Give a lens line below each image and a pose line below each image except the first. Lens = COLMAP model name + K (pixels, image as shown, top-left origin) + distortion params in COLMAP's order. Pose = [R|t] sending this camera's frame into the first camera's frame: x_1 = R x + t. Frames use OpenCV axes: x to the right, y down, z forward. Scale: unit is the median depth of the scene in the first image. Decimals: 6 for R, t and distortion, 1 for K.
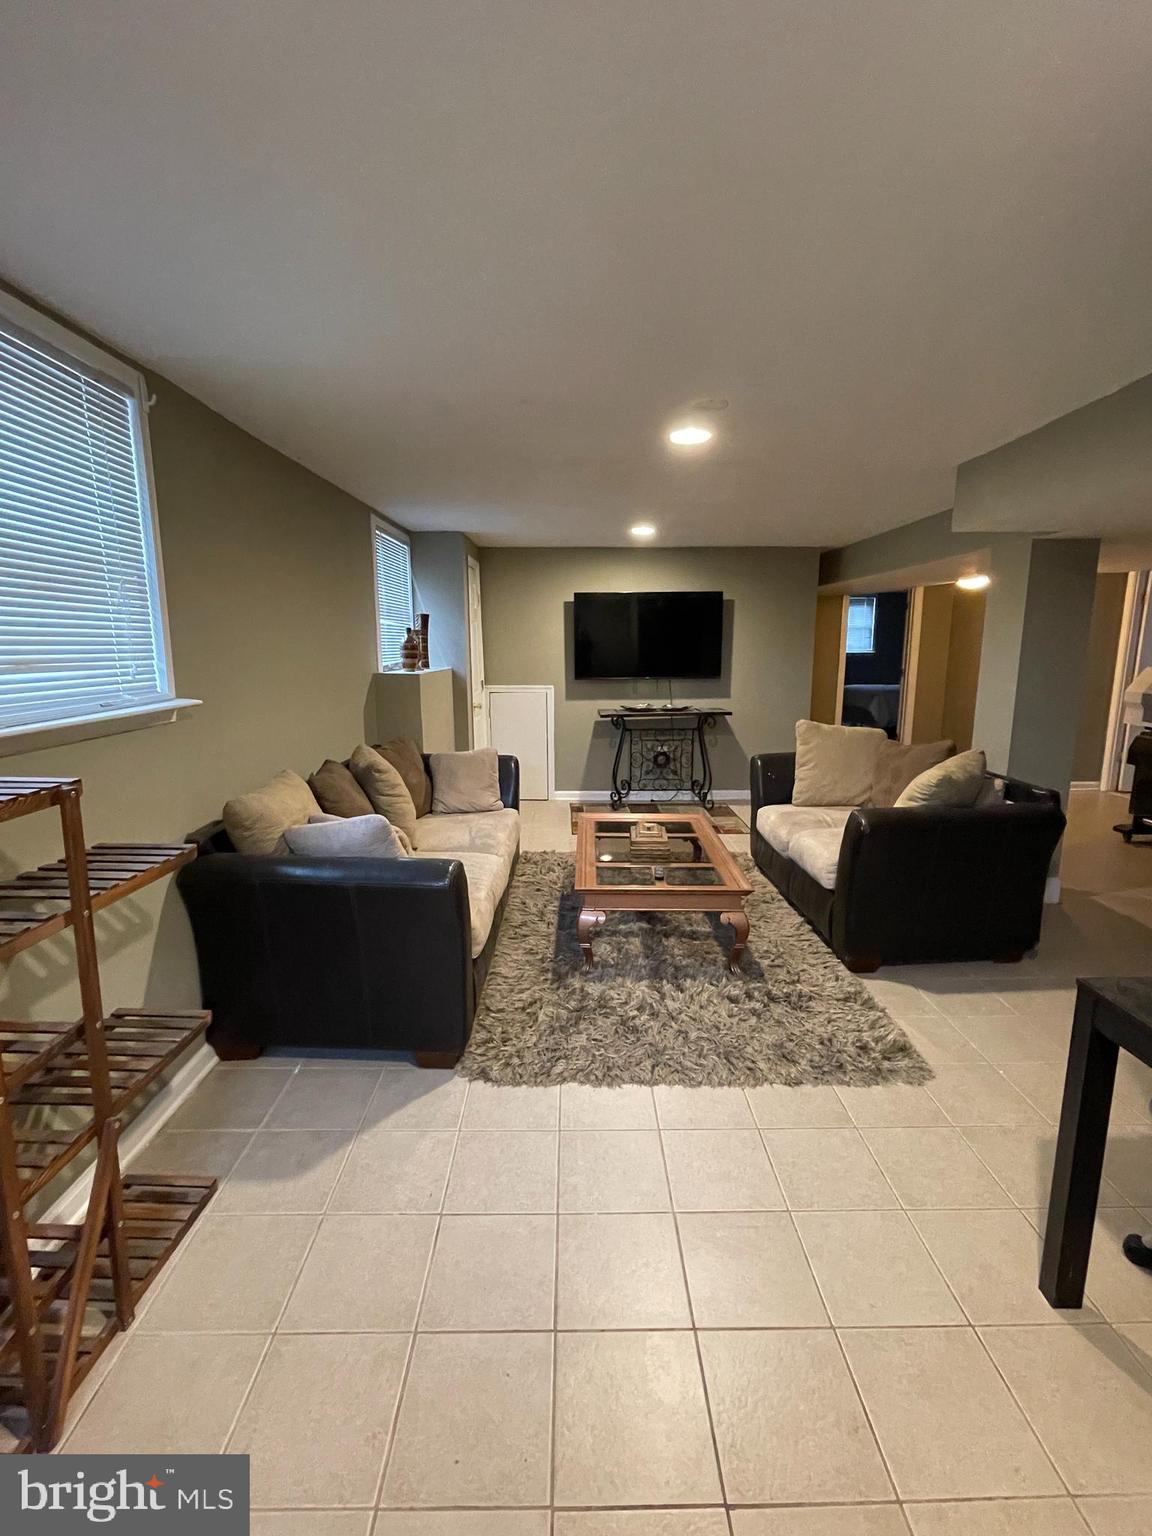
lens RADIAL K [[673.5, 0, 576.2], [0, 673.5, 762.7], [0, 0, 1]] dist [0.000358, 0.000010]
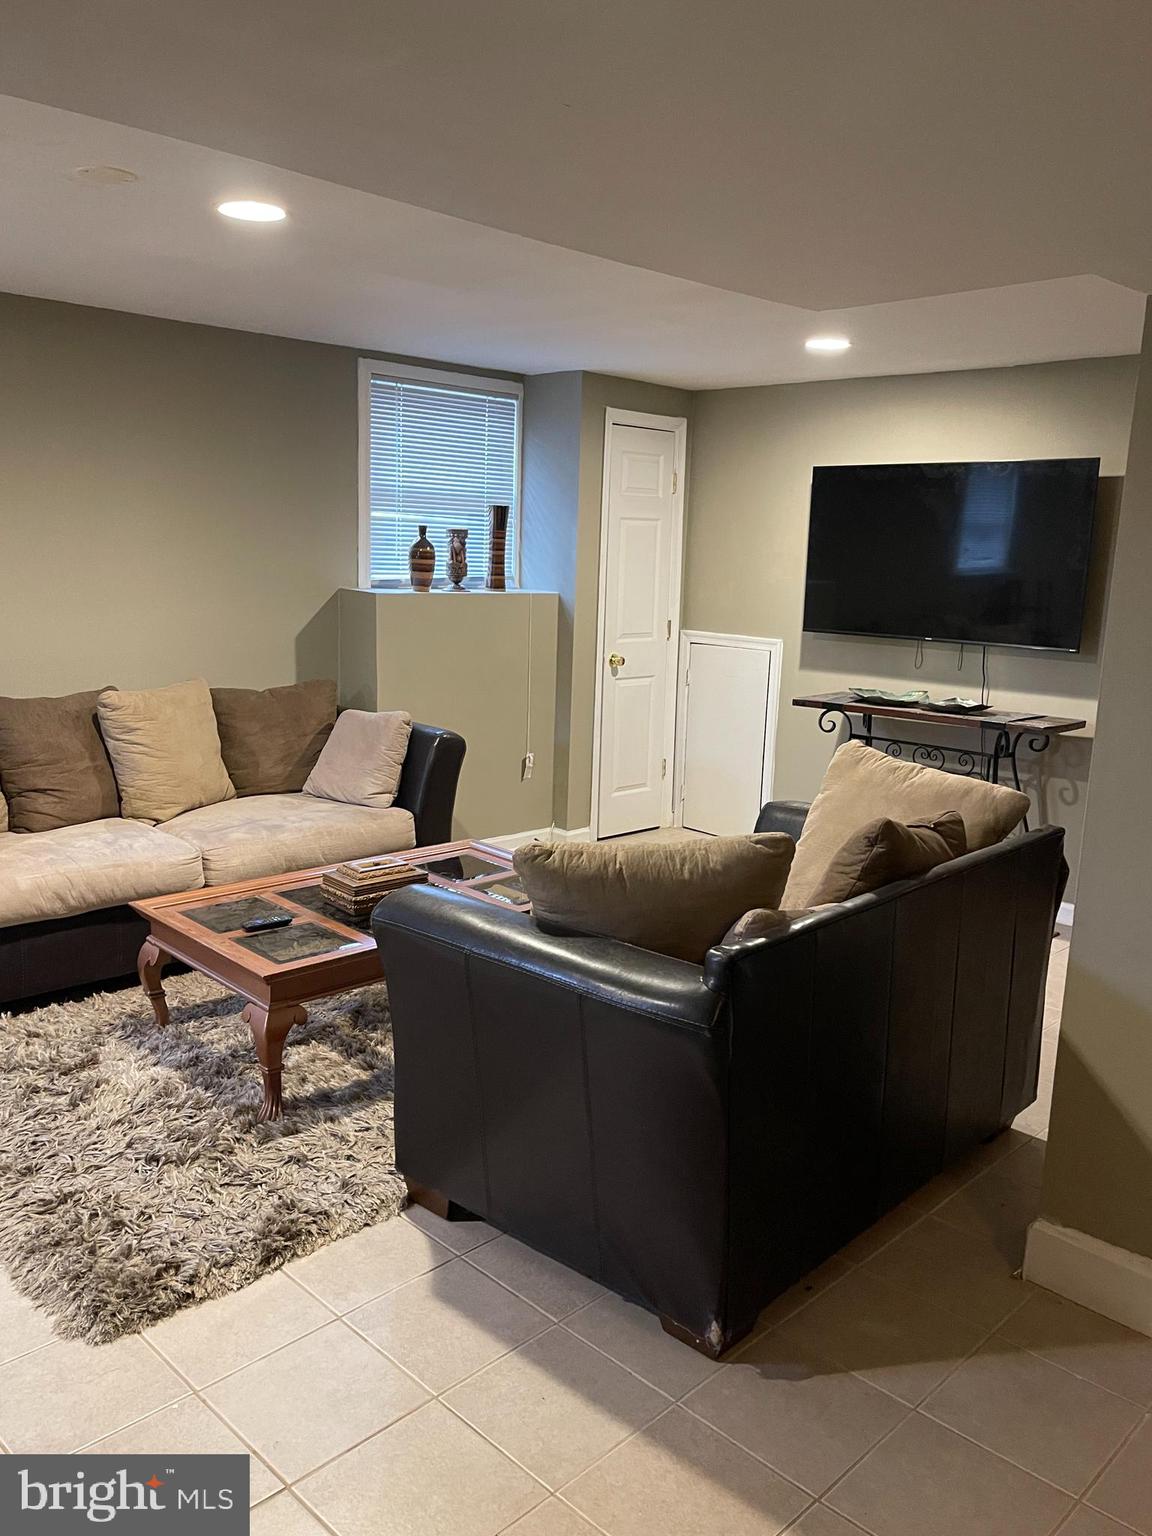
lens RADIAL K [[1242.3, 0, 576.0], [0, 1242.3, 768.0], [0, 0, 1]] dist [-0.003124, -0.001456]
pose [[0.711395, 0.150150, -0.686566, 0.620982], [-0.157509, 0.986123, 0.052457, -0.046074], [0.684915, 0.070823, 0.725173, 0.205677]]
